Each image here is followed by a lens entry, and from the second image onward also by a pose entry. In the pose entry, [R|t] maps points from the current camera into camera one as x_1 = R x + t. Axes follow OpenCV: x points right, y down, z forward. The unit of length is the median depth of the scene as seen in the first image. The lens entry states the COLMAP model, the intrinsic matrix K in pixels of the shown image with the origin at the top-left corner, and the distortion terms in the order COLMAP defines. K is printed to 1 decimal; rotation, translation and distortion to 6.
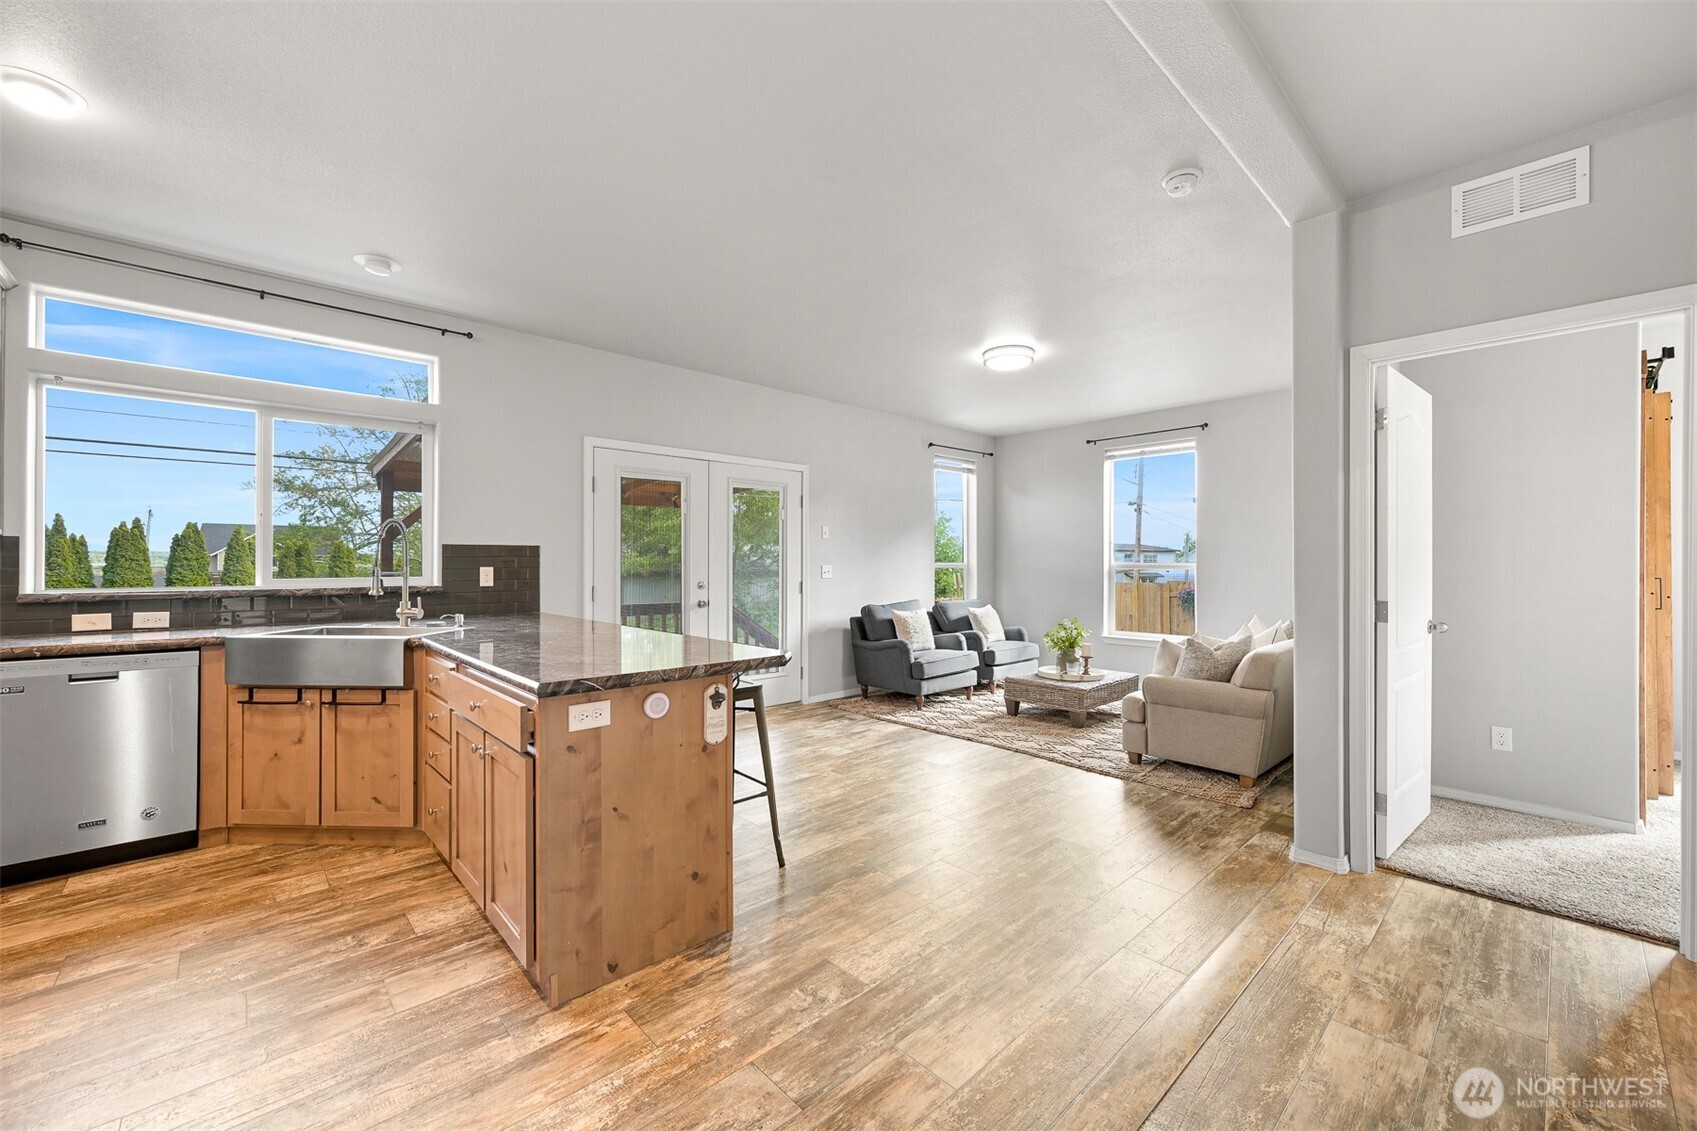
lens RADIAL K [[672.6, 0, 859.6], [0, 672.6, 562.9], [0, 0, 1]] dist [-0.003732, -0.000430]
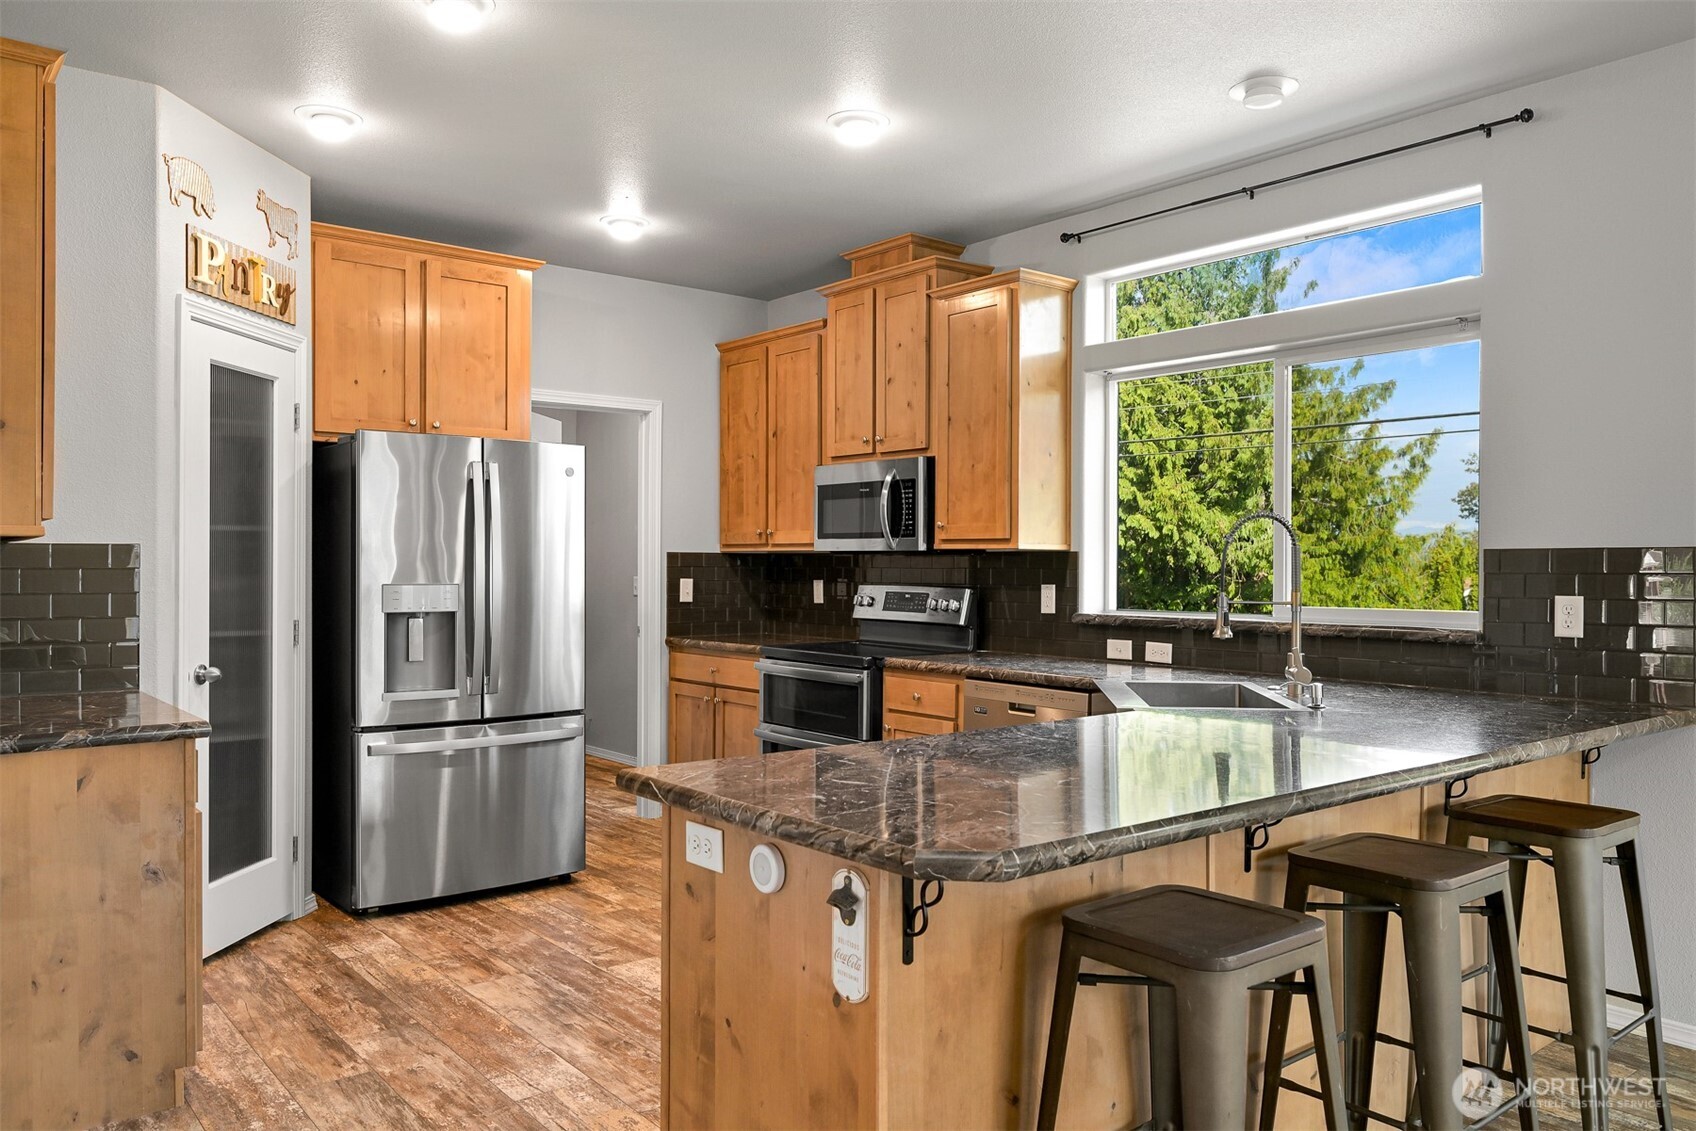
lens RADIAL K [[1226.8, 0, 851.8], [0, 1226.8, 572.0], [0, 0, 1]] dist [0.002765, 0.000814]
pose [[-0.077380, 0.005256, -0.996988, 0.470822], [-0.002433, 0.999982, 0.005461, -0.019986], [0.996999, 0.002848, -0.077366, 0.816828]]
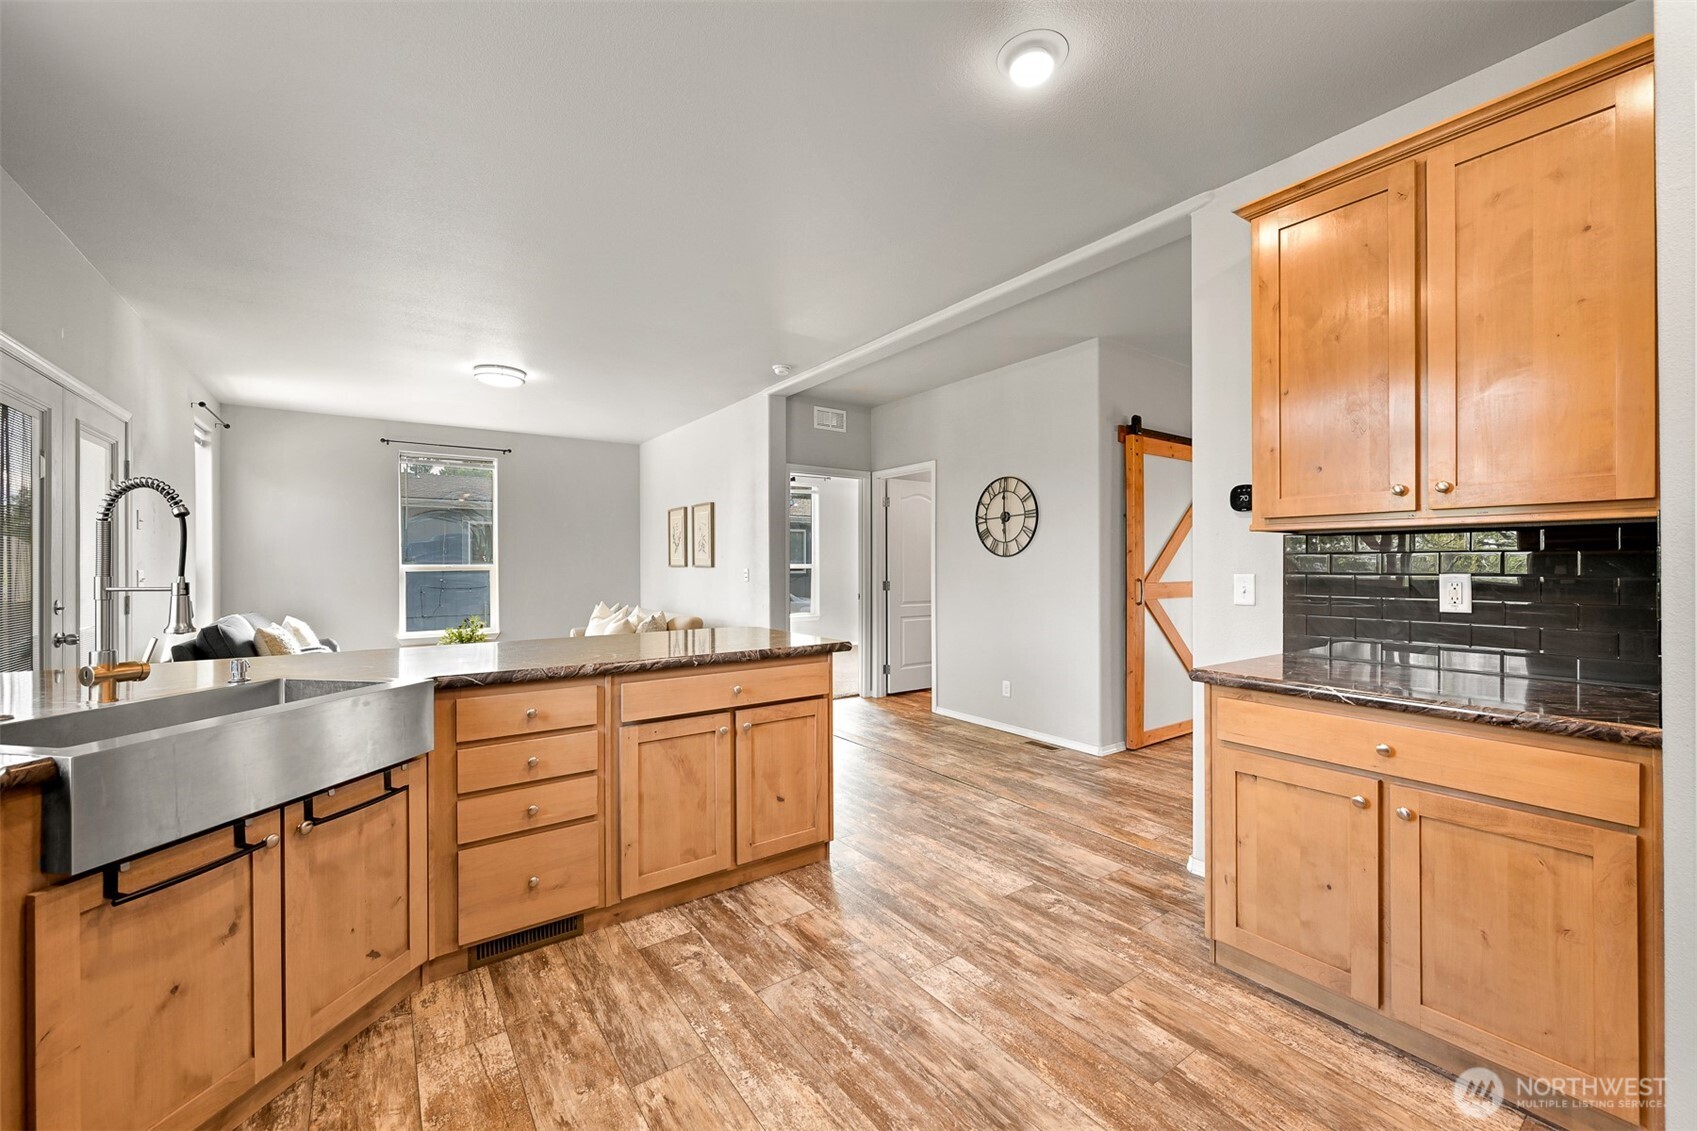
lens RADIAL K [[670.4, 0, 850.7], [0, 670.4, 571.1], [0, 0, 1]] dist [0.000438, 0.000173]
pose [[0.136728, -0.011426, 0.990543, -1.252927], [0.001734, 0.999935, 0.011295, -0.004202], [-0.990607, 0.000173, 0.136739, 0.477264]]
